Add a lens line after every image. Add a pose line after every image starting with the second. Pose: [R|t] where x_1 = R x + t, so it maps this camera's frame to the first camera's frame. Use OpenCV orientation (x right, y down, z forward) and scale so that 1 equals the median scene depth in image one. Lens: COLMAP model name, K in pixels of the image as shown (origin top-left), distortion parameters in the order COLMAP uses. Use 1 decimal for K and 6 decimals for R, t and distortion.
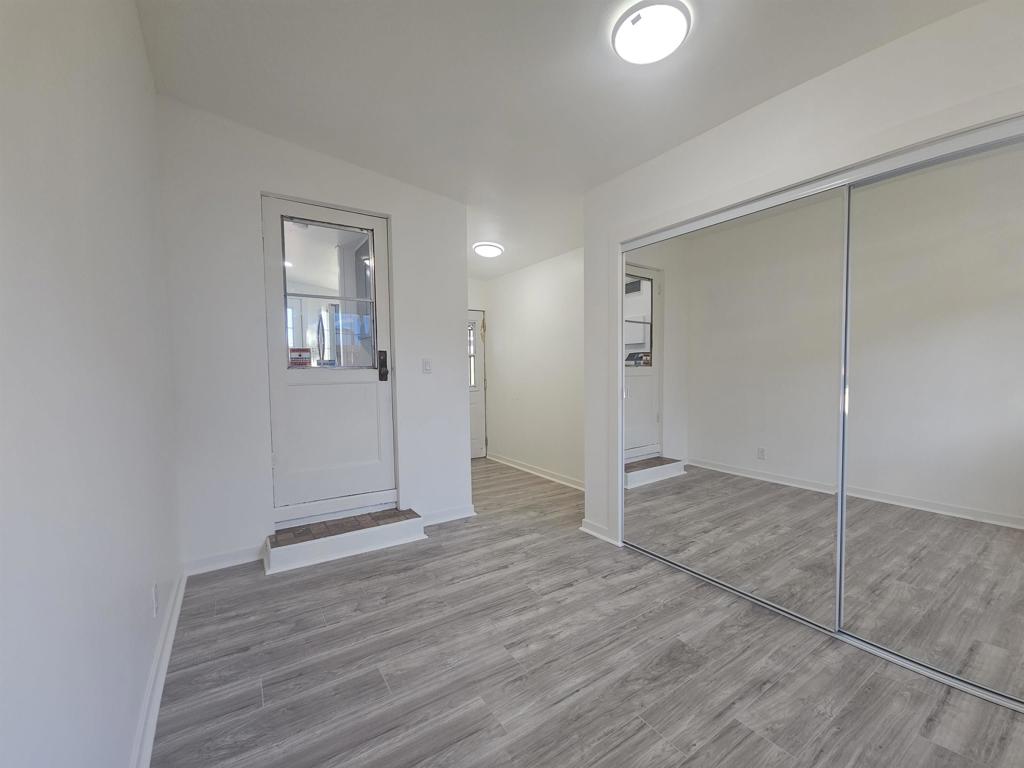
lens RADIAL K [[420.6, 0, 509.7], [0, 420.6, 386.7], [0, 0, 1]] dist [0.001656, 0.000104]
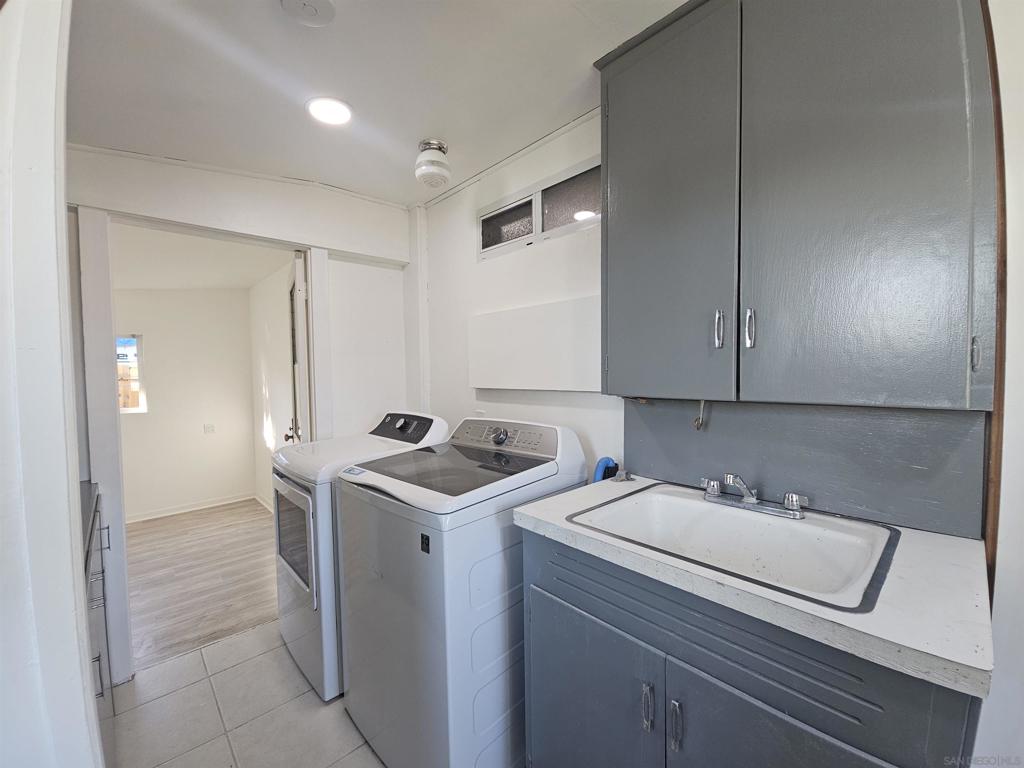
lens RADIAL K [[420.6, 0, 515.1], [0, 420.6, 381.9], [0, 0, 1]] dist [0.001656, 0.000104]
pose [[-0.985151, 0.041554, -0.166585, -1.316801], [0.027572, 0.995966, 0.085387, -0.380860], [0.169461, 0.079526, -0.982323, 2.970612]]
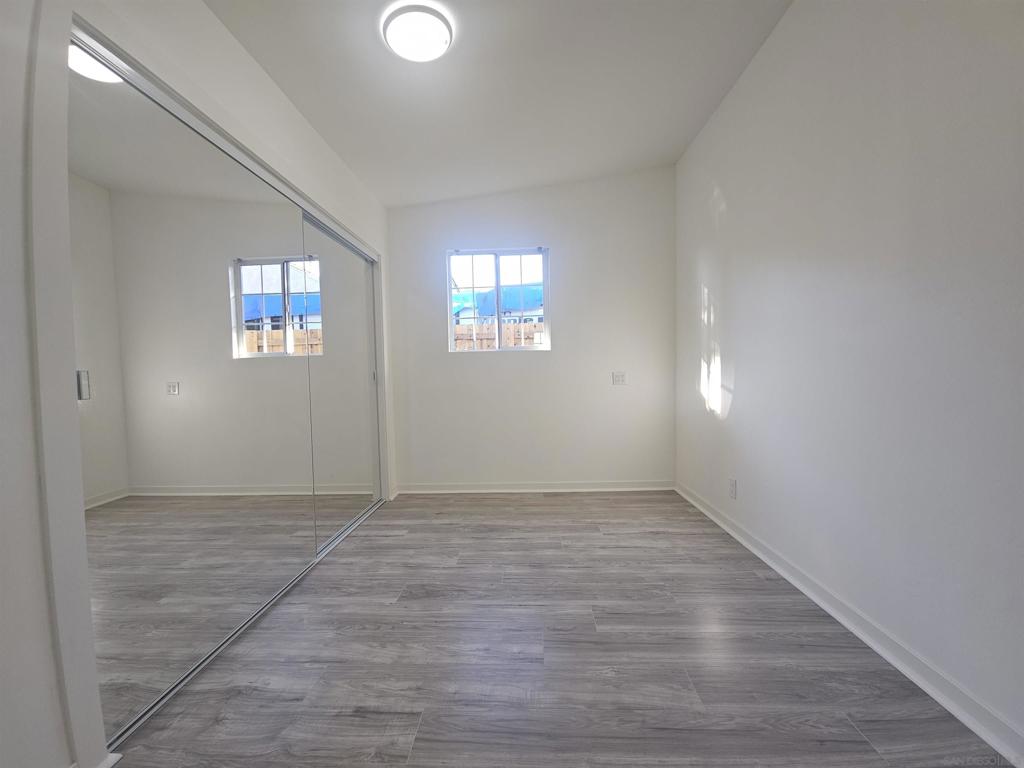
lens RADIAL K [[420.6, 0, 511.1], [0, 420.6, 384.6], [0, 0, 1]] dist [0.001656, 0.000104]
pose [[-0.809926, 0.011854, 0.586412, -0.463381], [0.056397, 0.996737, 0.057744, 0.021512], [-0.583814, 0.079841, -0.807952, 1.695923]]
